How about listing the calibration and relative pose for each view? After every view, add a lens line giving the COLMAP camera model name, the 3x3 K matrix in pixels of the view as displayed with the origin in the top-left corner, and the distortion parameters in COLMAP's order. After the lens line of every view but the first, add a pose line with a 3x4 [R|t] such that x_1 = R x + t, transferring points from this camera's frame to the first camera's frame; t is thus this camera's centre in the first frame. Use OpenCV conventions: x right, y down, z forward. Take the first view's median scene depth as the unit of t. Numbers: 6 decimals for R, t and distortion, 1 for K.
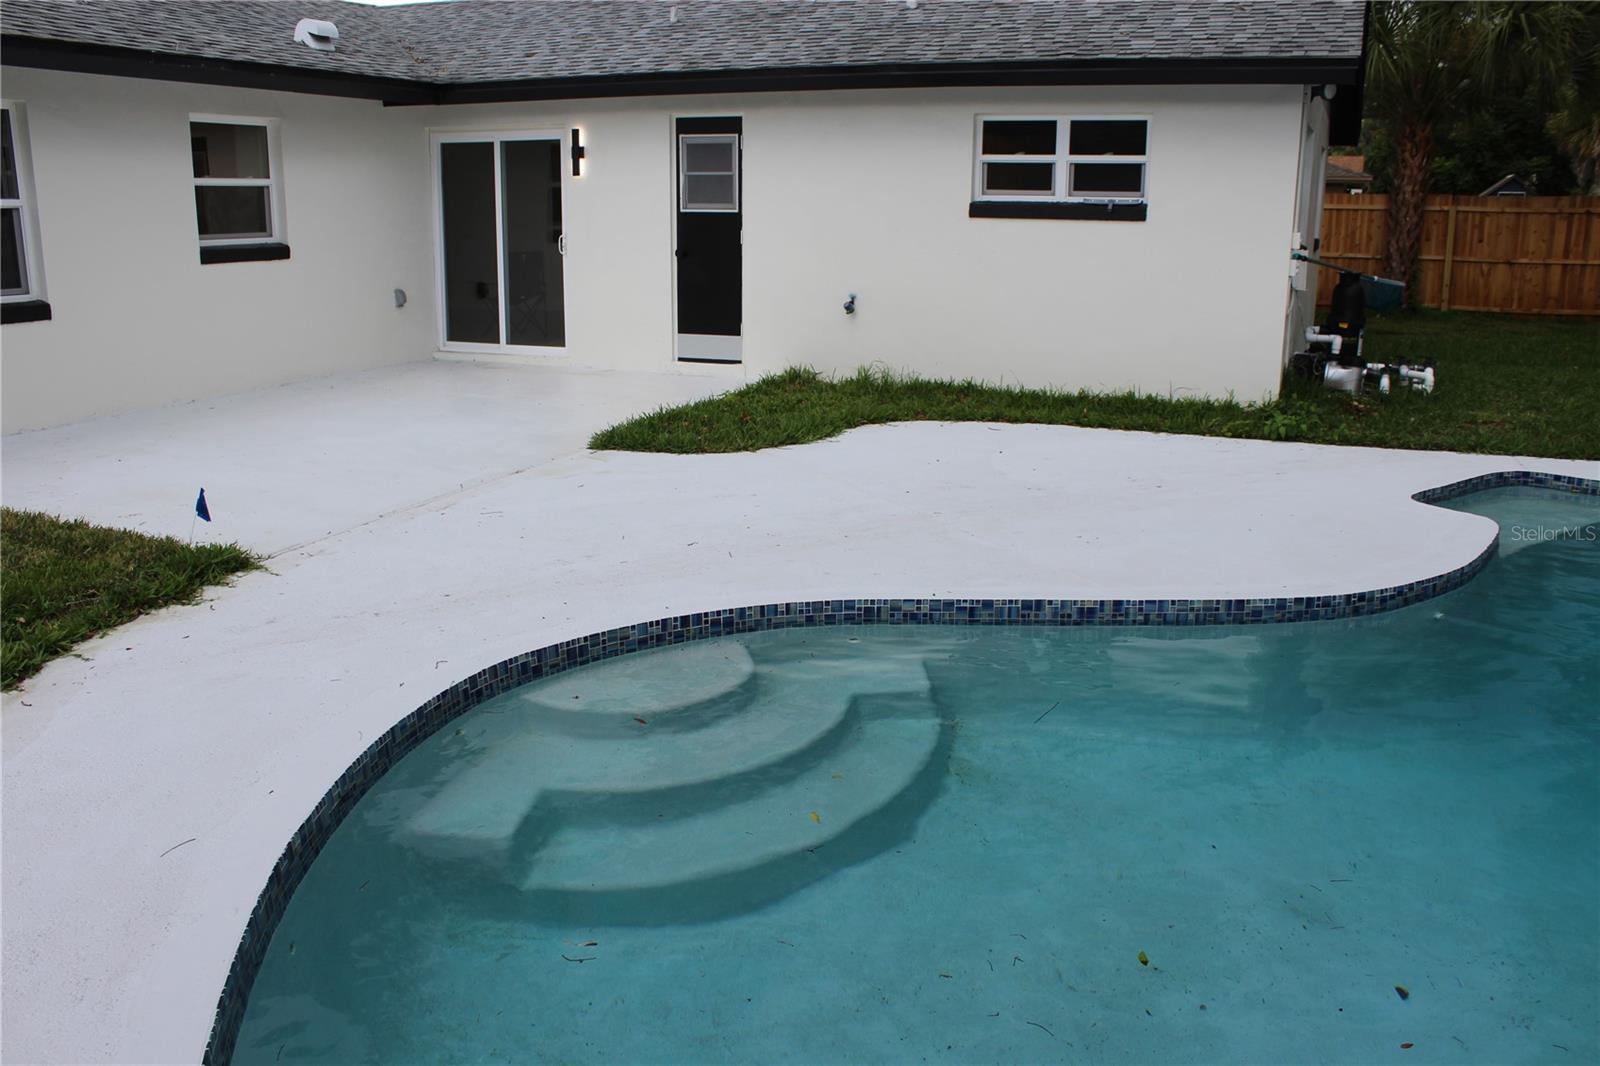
lens RADIAL K [[1331.0, 0, 800.0], [0, 1331.0, 533.0], [0, 0, 1]] dist [-0.165870, 0.149553]
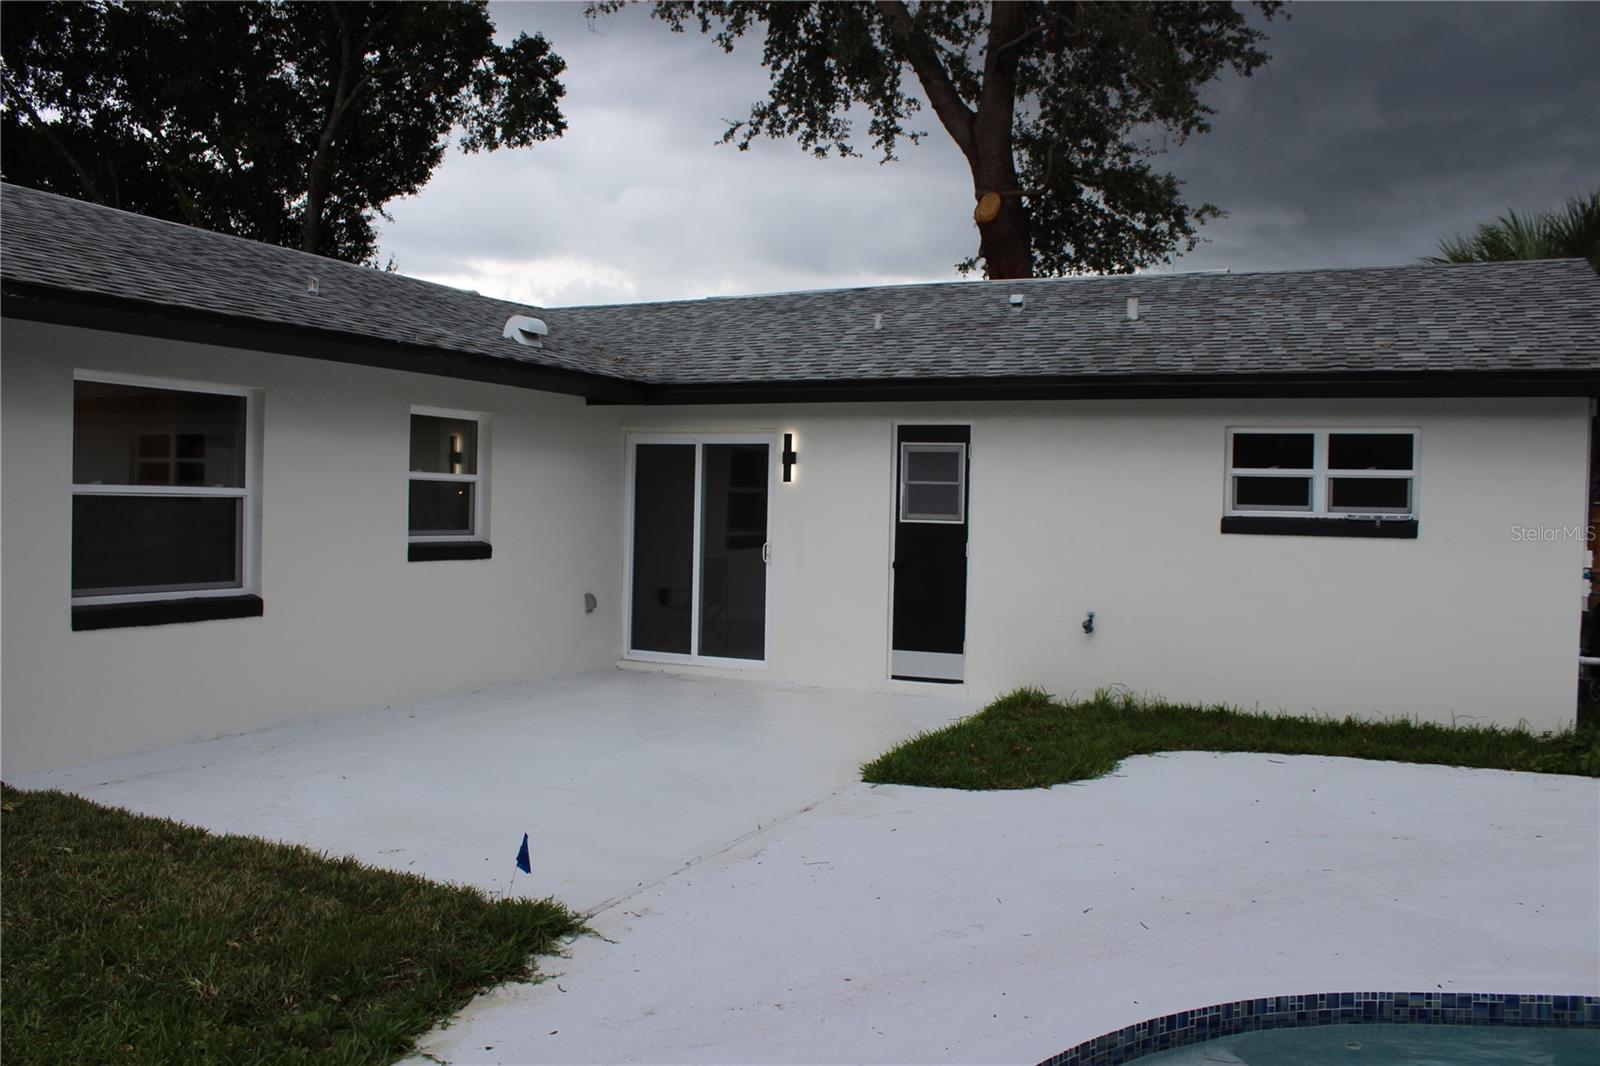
lens RADIAL K [[1331.0, 0, 800.0], [0, 1331.0, 533.0], [0, 0, 1]] dist [-0.165870, 0.149553]
pose [[0.999139, 0.016772, -0.037946, -0.139569], [-0.024885, 0.974113, -0.224690, -0.020640], [0.033195, 0.225440, 0.973691, 0.071599]]
